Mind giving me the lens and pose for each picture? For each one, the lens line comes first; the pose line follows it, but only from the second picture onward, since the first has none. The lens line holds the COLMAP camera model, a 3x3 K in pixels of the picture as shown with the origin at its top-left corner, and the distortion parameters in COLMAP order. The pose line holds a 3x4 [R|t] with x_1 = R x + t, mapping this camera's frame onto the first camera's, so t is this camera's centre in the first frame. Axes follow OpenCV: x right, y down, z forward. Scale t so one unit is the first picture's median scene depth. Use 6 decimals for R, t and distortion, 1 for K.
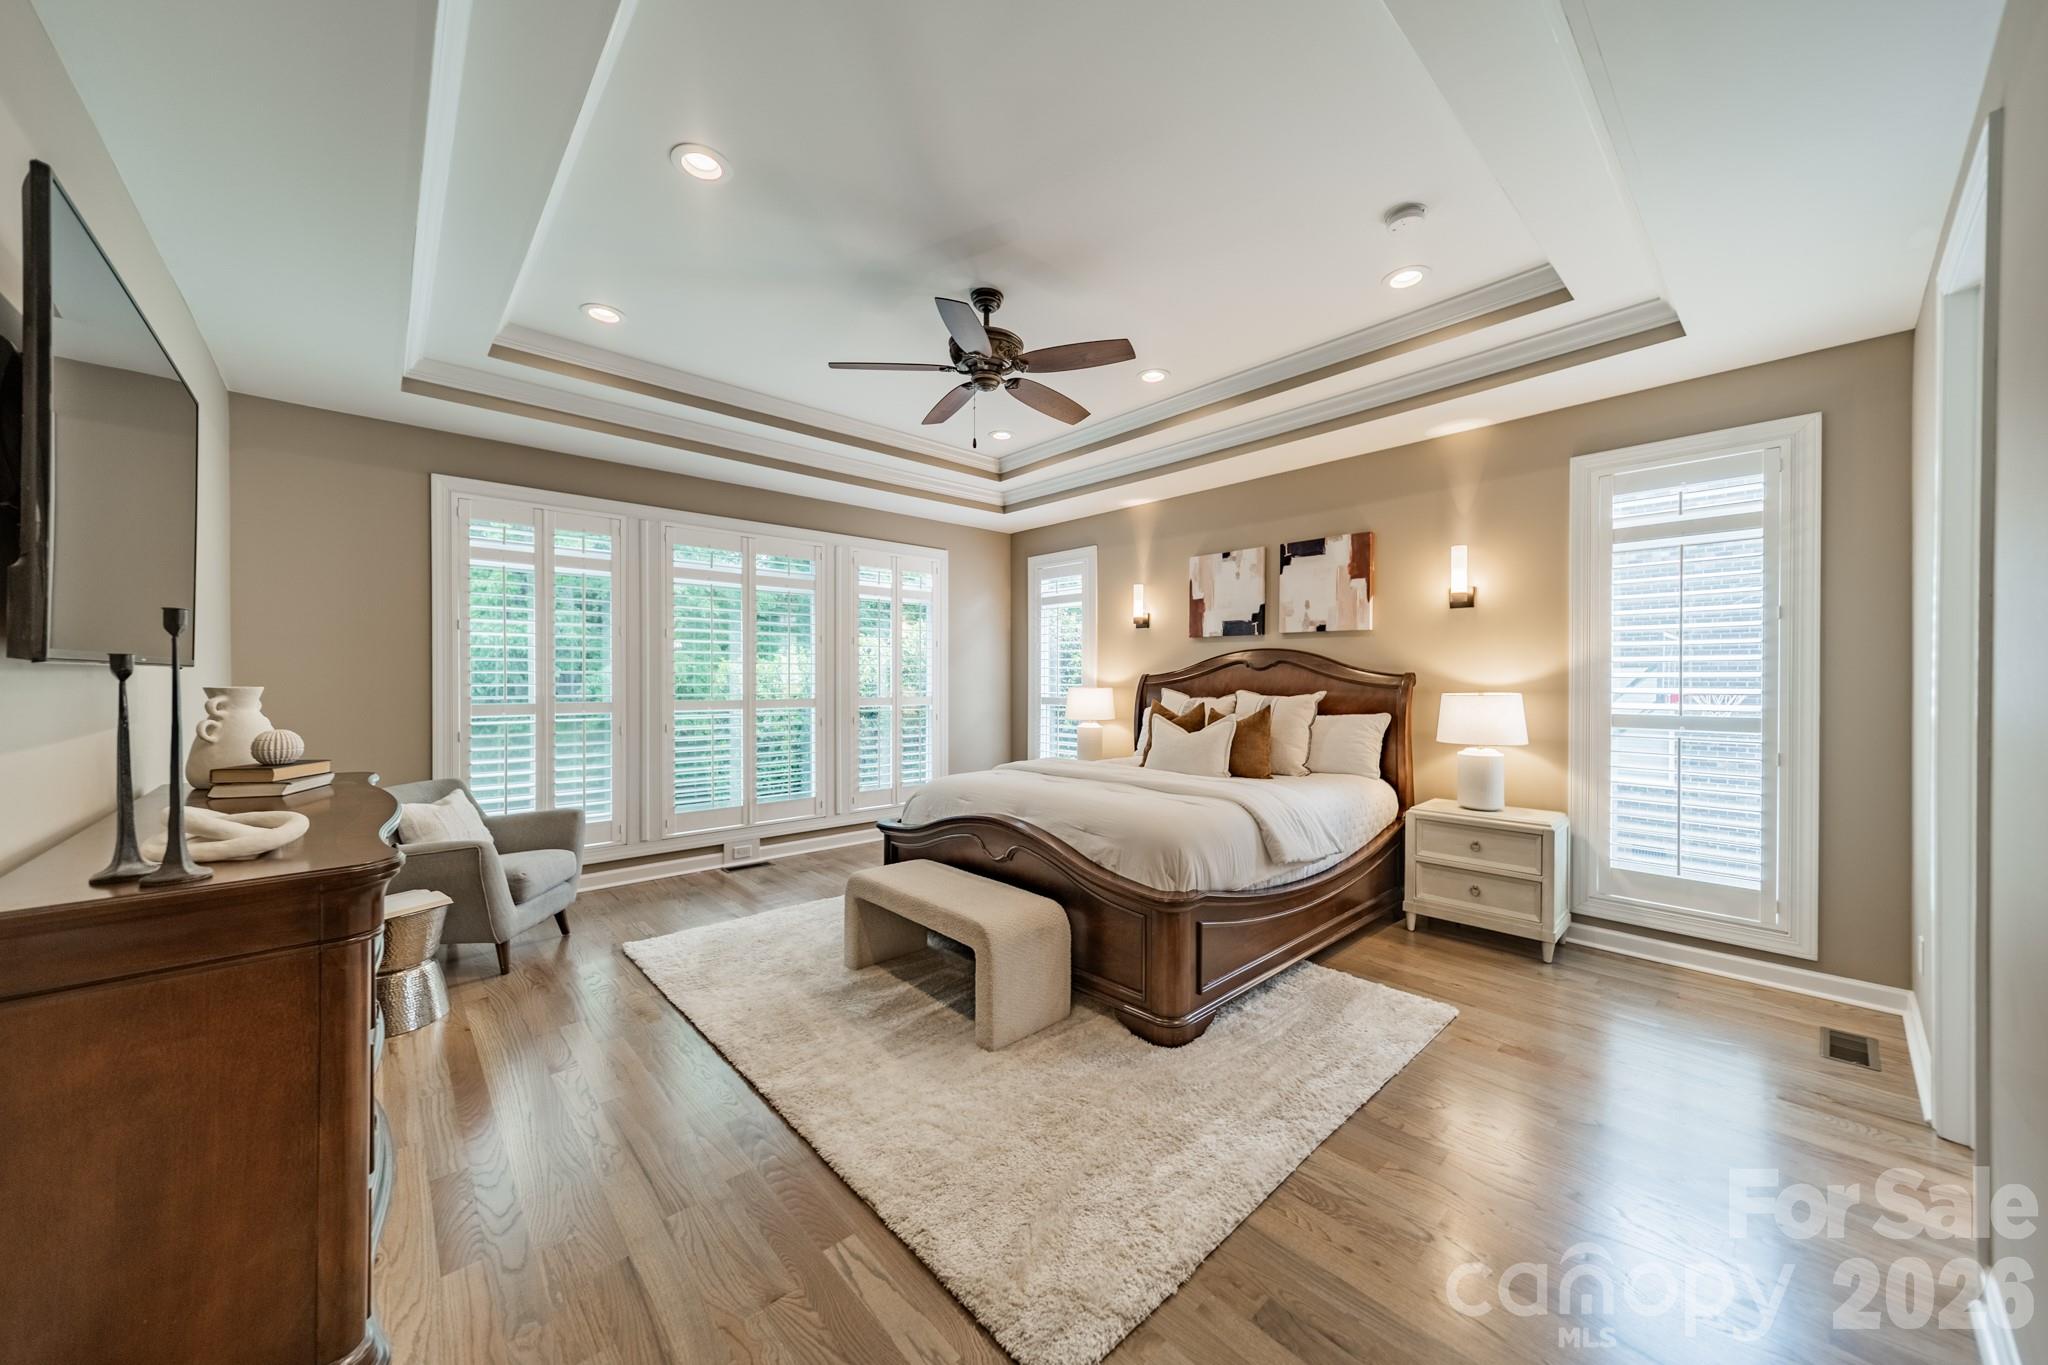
lens RADIAL K [[718.9, 0, 1068.7], [0, 718.9, 676.0], [0, 0, 1]] dist [0.009875, -0.000137]
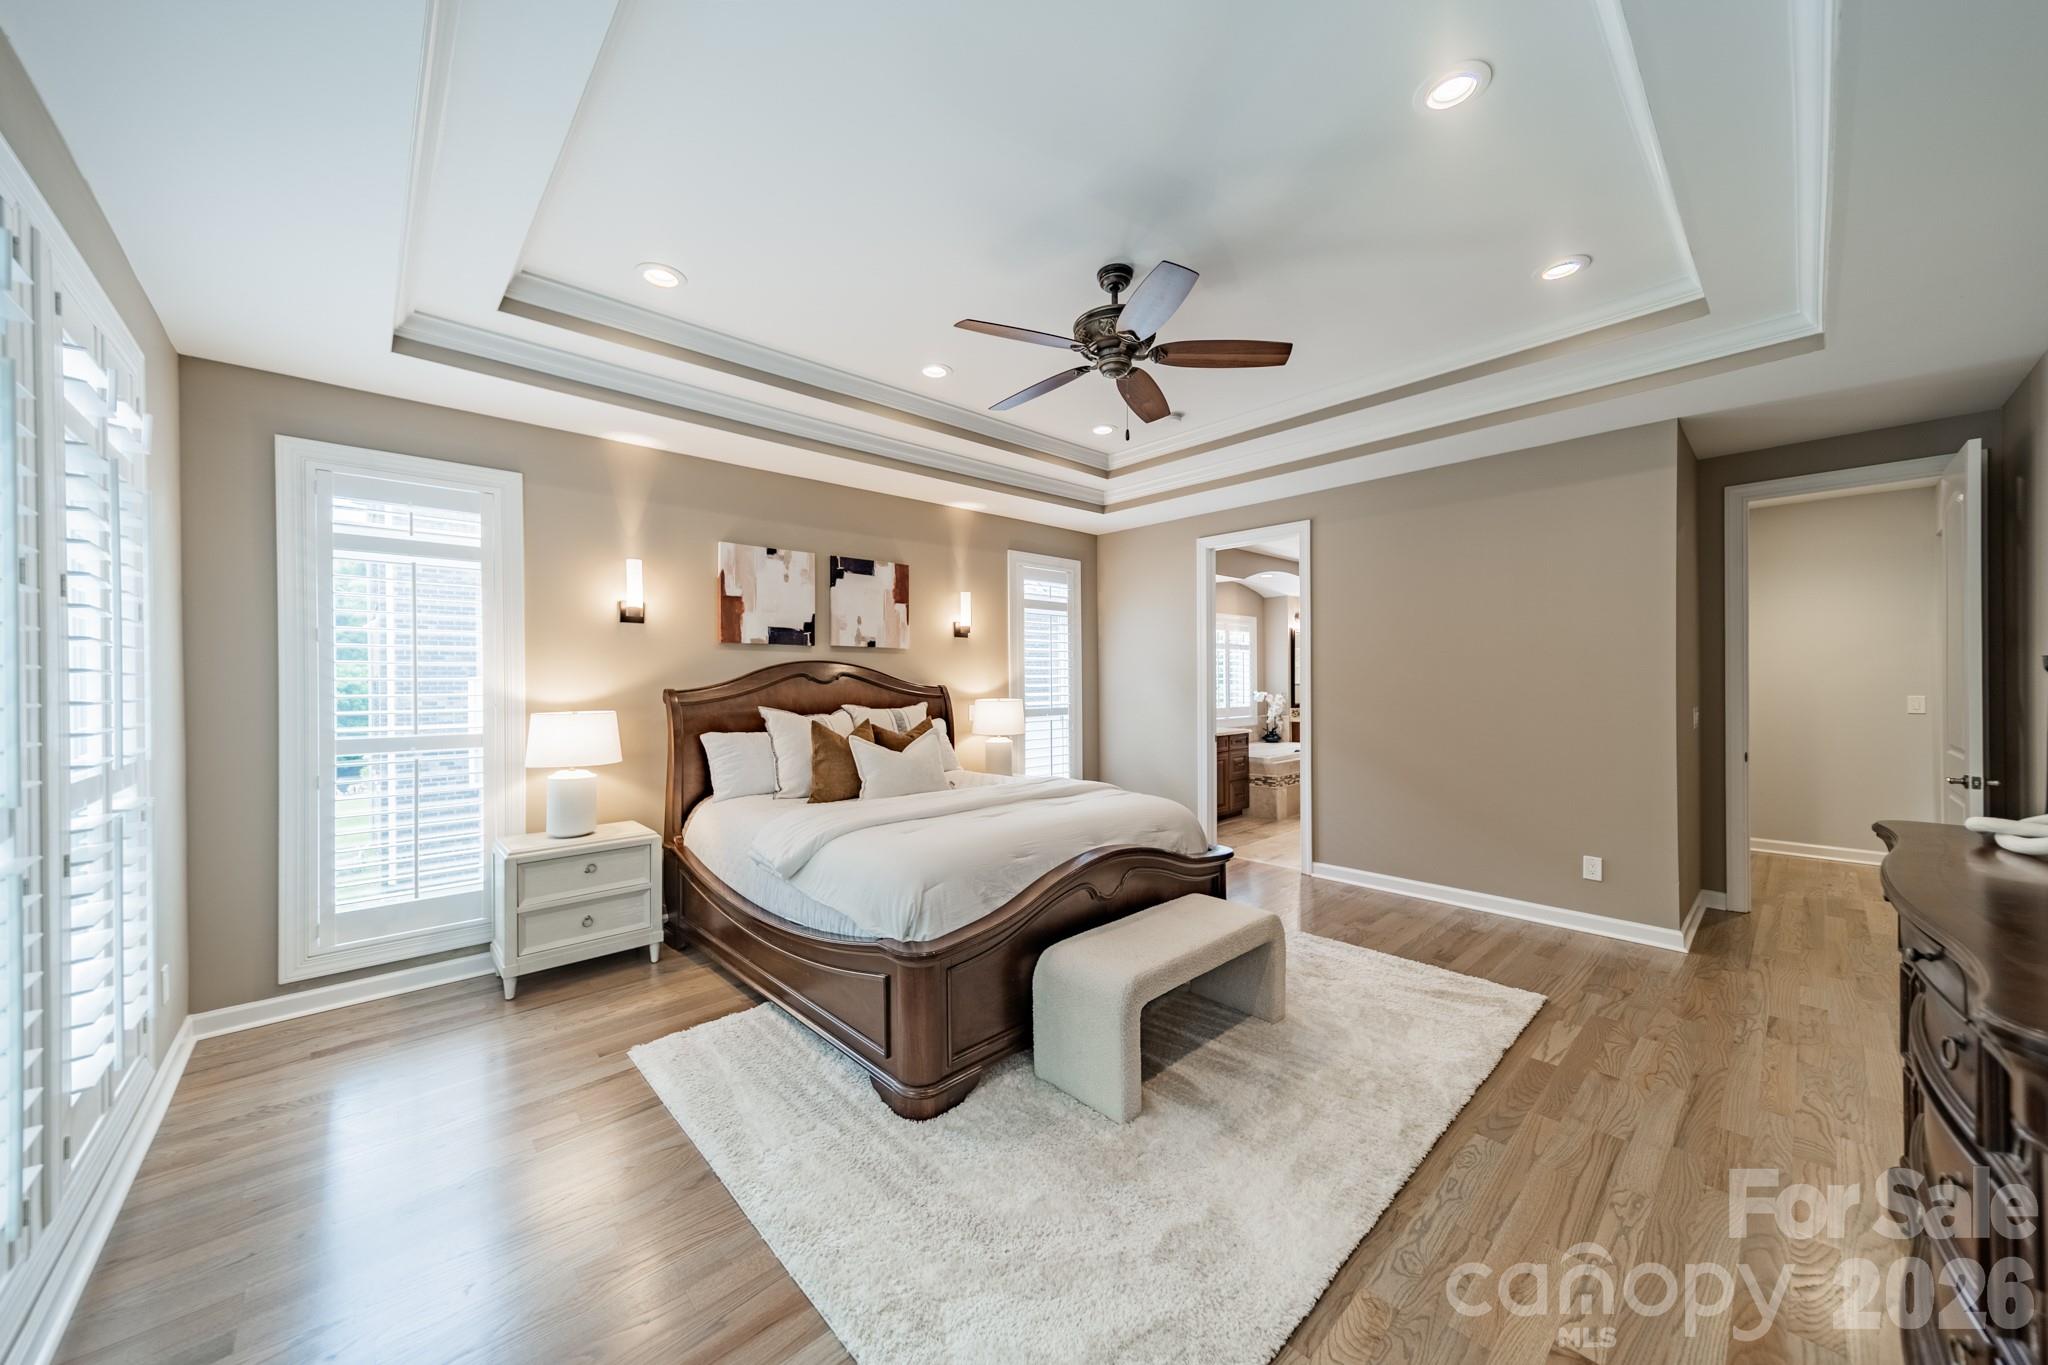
lens RADIAL K [[718.9, 0, 1026.9], [0, 718.9, 685.6], [0, 0, 1]] dist [0.009875, -0.000137]
pose [[0.026242, 0.001770, 0.999654, -0.676691], [0.014486, 0.999893, -0.002151, 0.001145], [-0.999551, 0.014537, 0.026213, 0.702410]]
